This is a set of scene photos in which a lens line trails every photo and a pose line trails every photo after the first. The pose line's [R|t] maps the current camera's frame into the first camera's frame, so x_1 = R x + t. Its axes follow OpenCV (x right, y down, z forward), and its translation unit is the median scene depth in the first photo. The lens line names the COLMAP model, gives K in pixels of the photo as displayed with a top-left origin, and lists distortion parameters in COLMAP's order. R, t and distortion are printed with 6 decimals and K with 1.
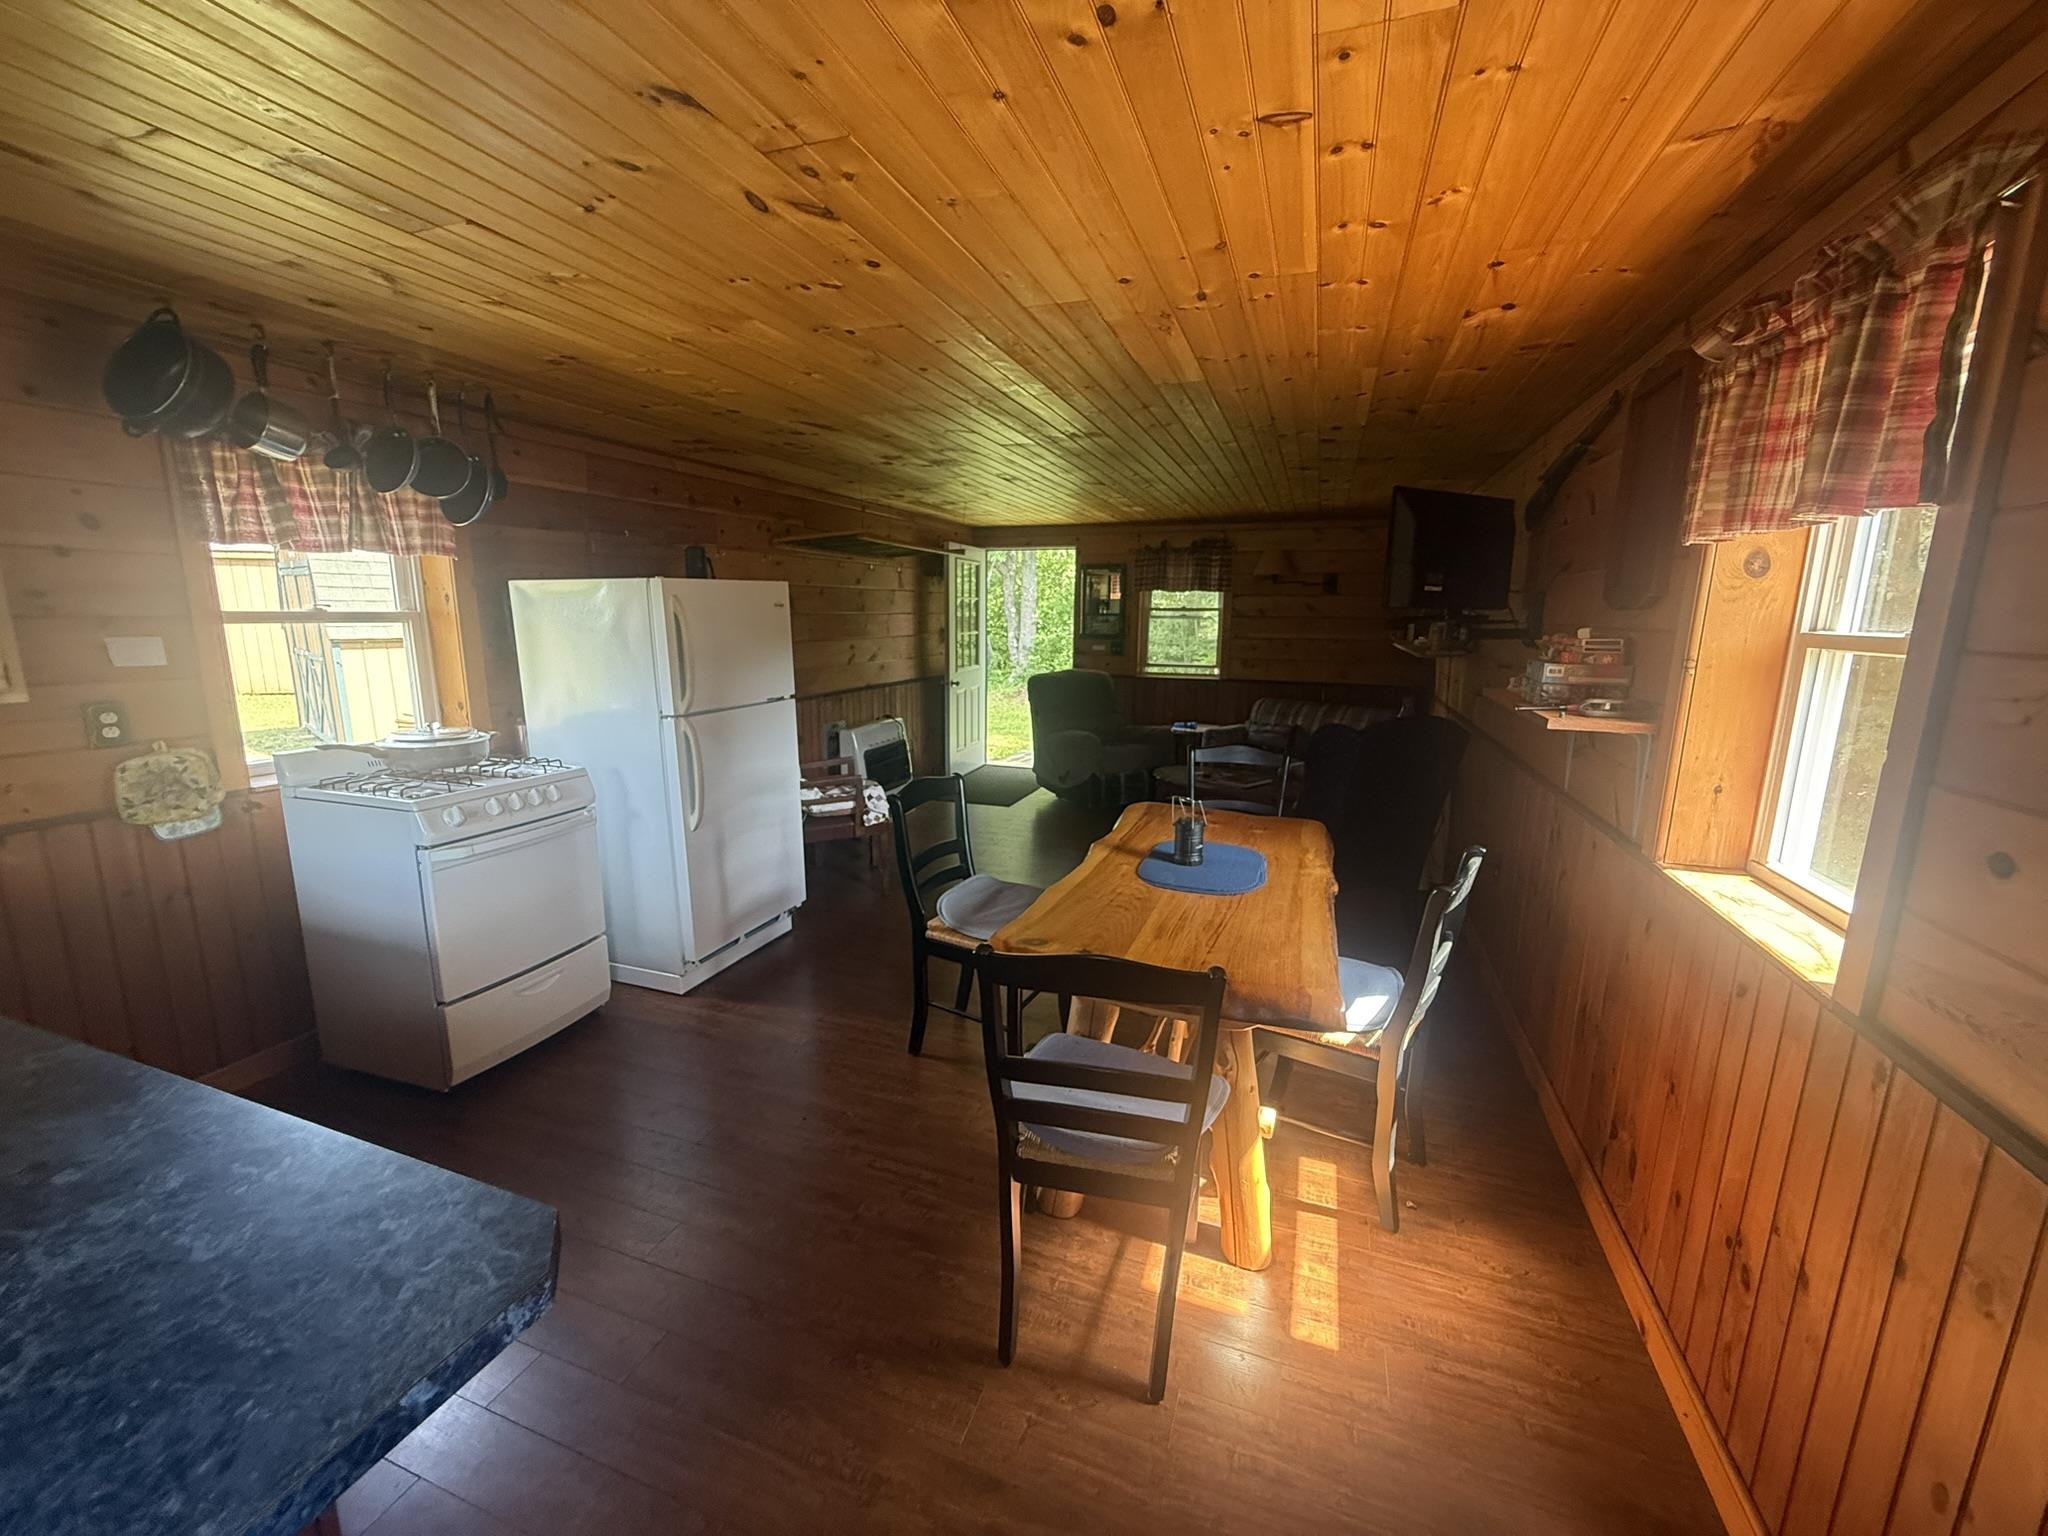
lens RADIAL K [[817.6, 0, 1013.3], [0, 817.6, 772.5], [0, 0, 1]] dist [0.000900, 0.000363]
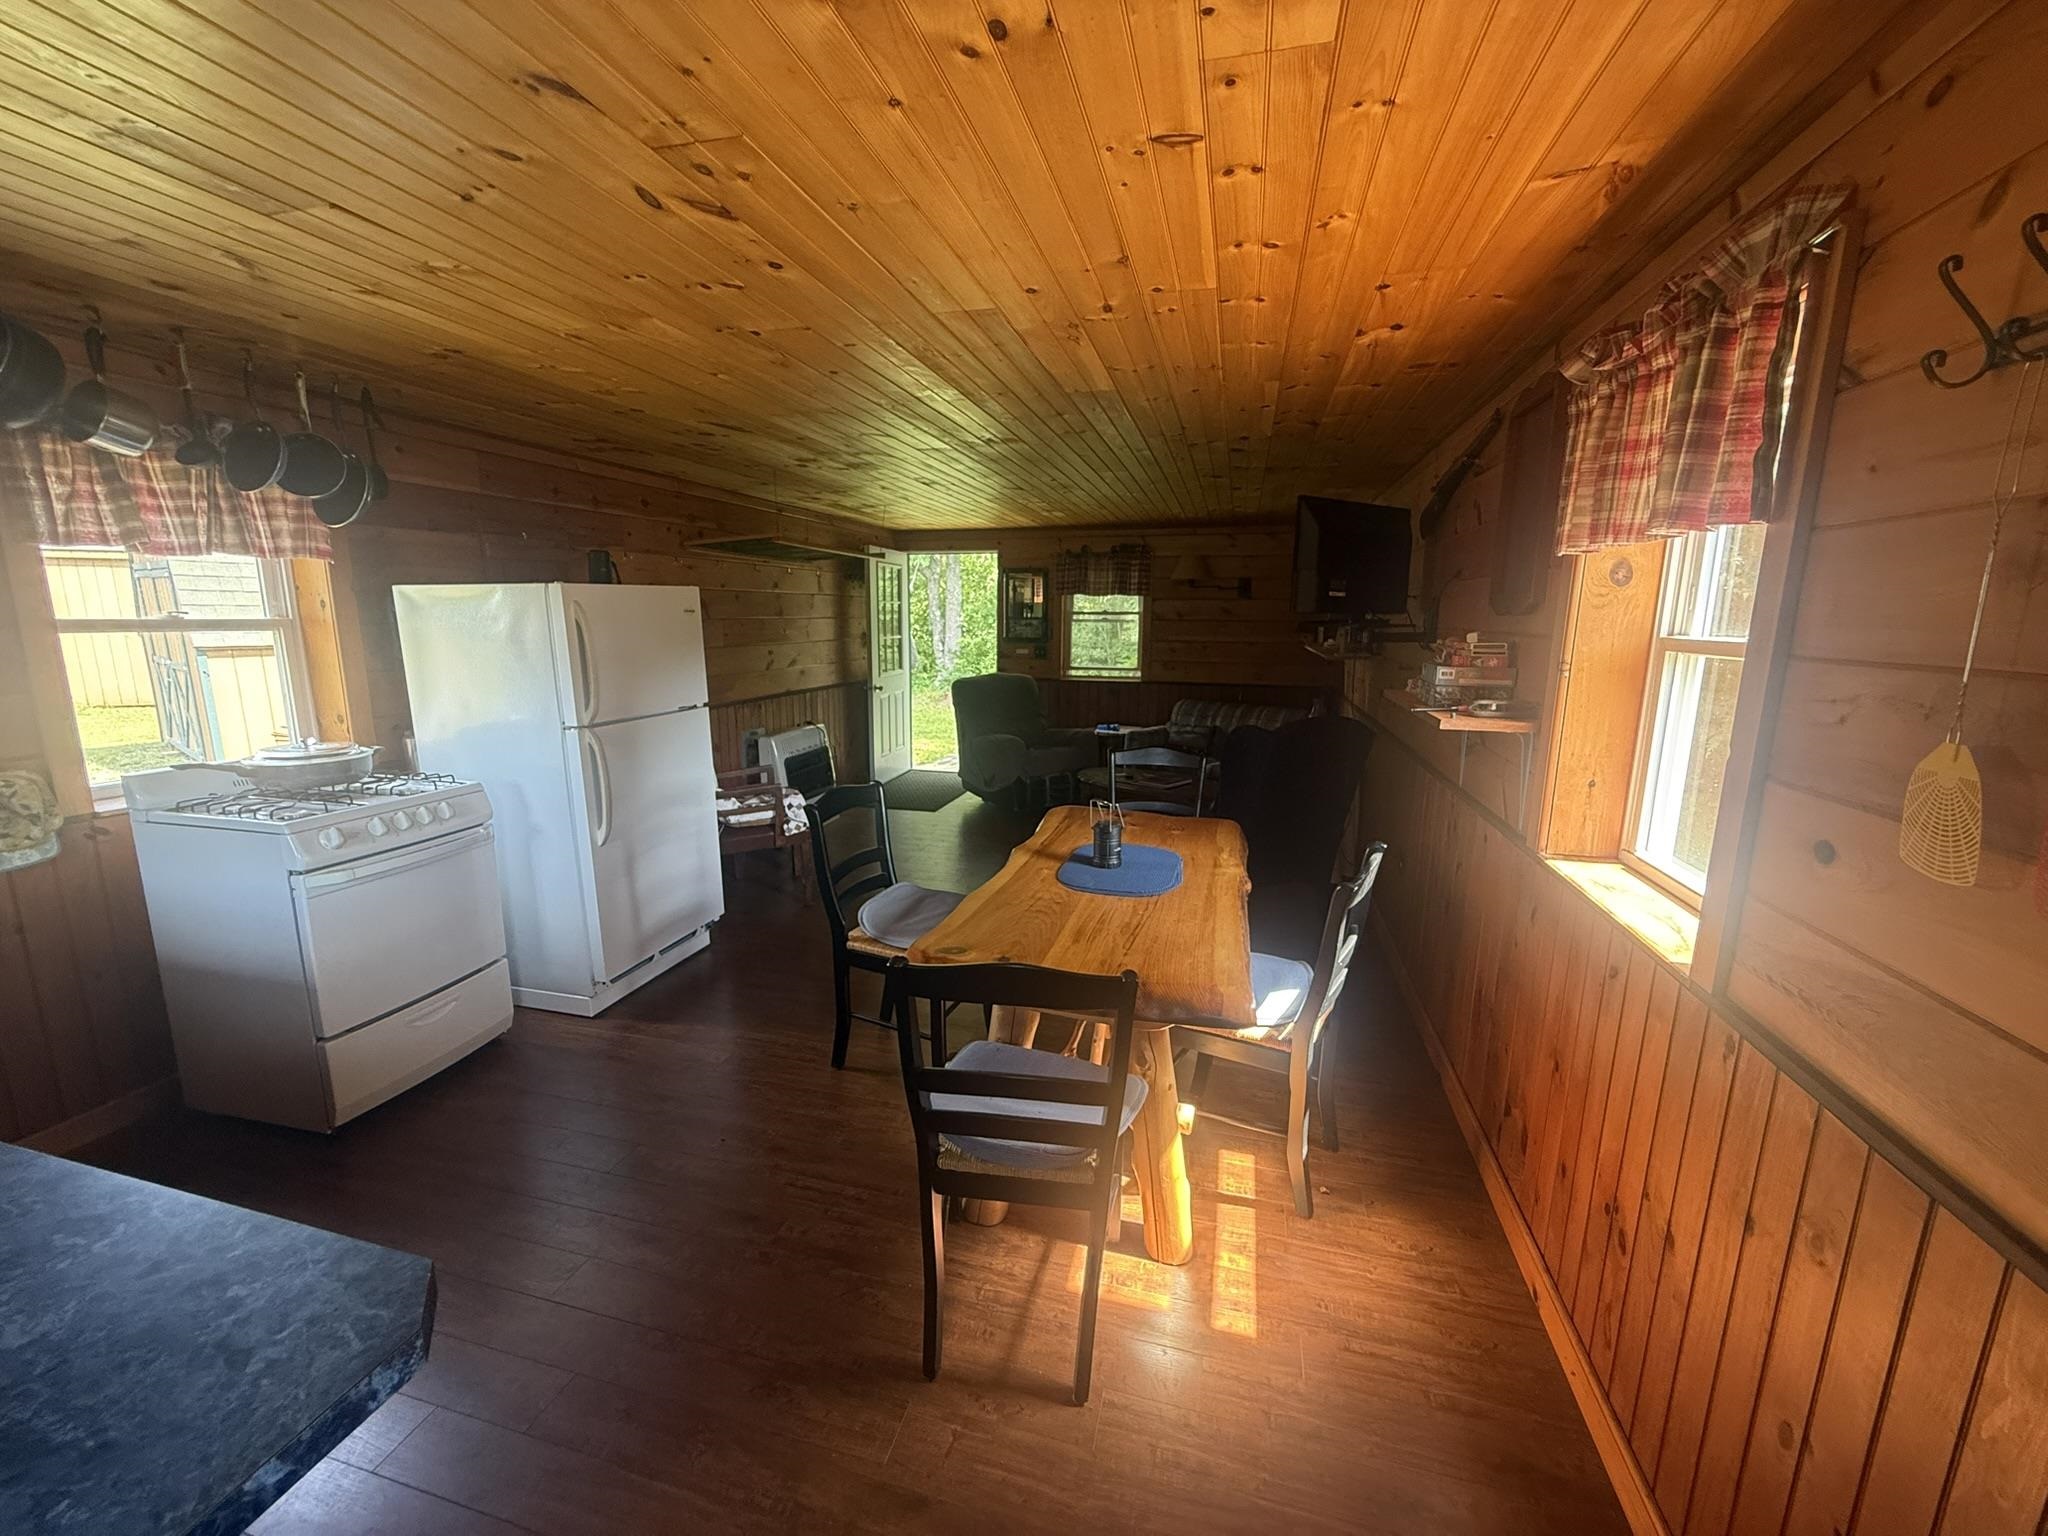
lens RADIAL K [[817.6, 0, 1013.3], [0, 817.6, 772.2], [0, 0, 1]] dist [0.000900, 0.000363]
pose [[0.996091, -0.018394, 0.086398, 0.015660], [0.018718, 0.999820, -0.002946, -0.005360], [-0.086328, 0.004551, 0.996256, 0.000532]]
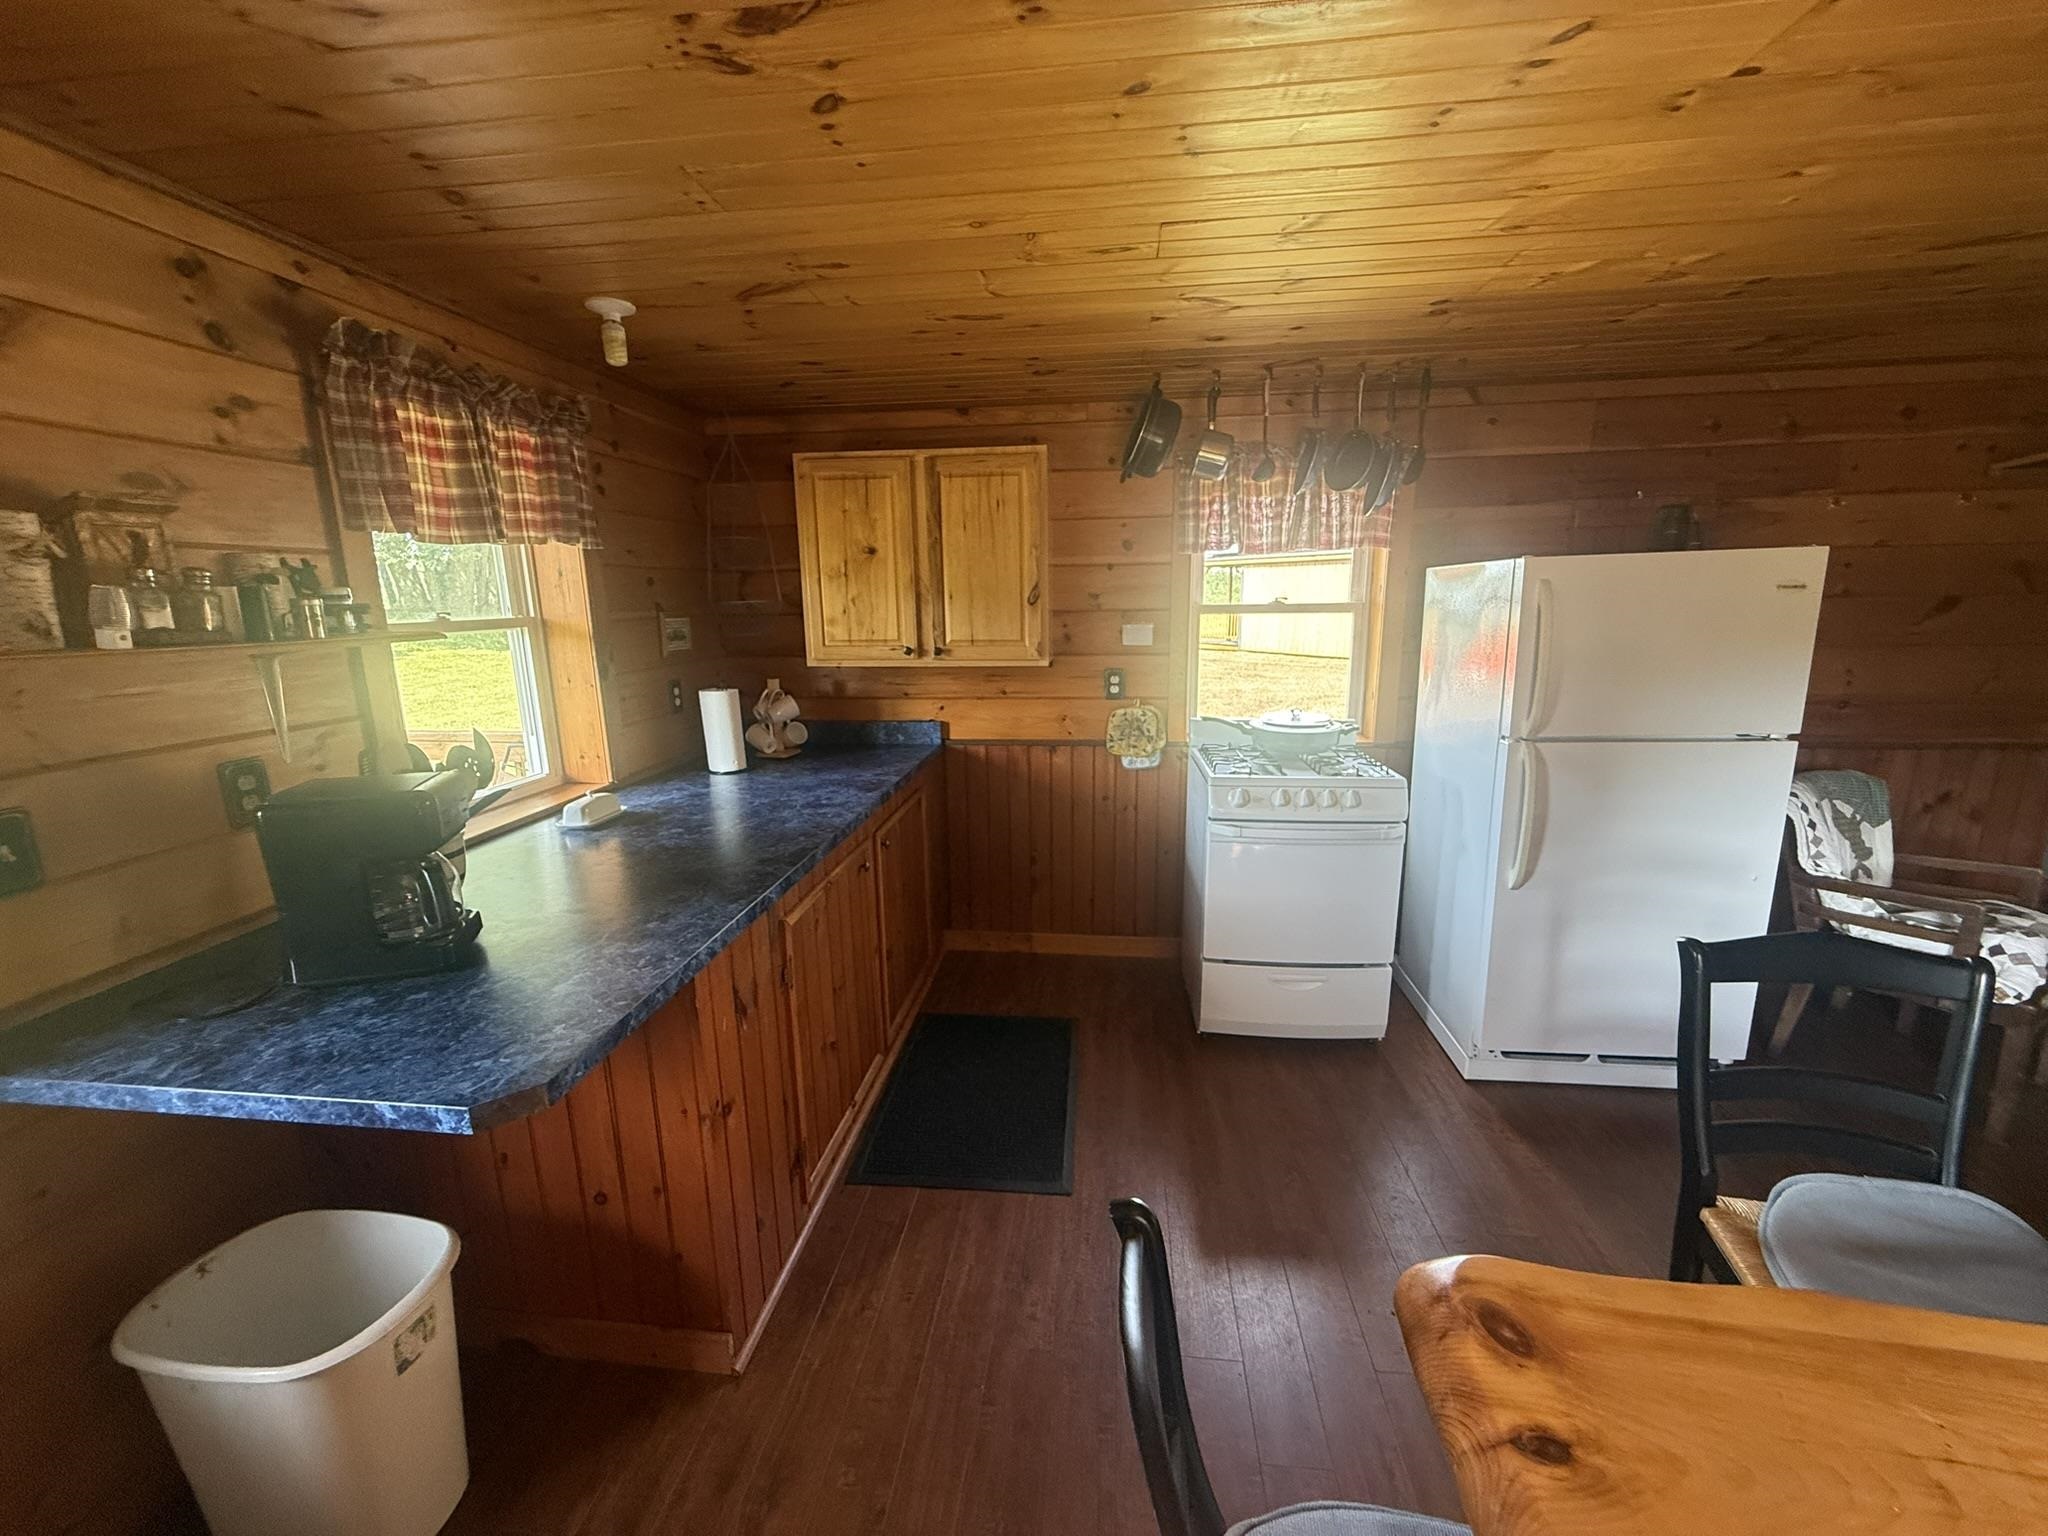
lens RADIAL K [[817.6, 0, 1027.3], [0, 817.6, 772.7], [0, 0, 1]] dist [0.000900, 0.000363]
pose [[0.238611, 0.193235, -0.951696, 0.325075], [-0.169843, 0.973202, 0.155018, -0.119282], [0.956148, 0.124650, 0.265036, 0.550489]]
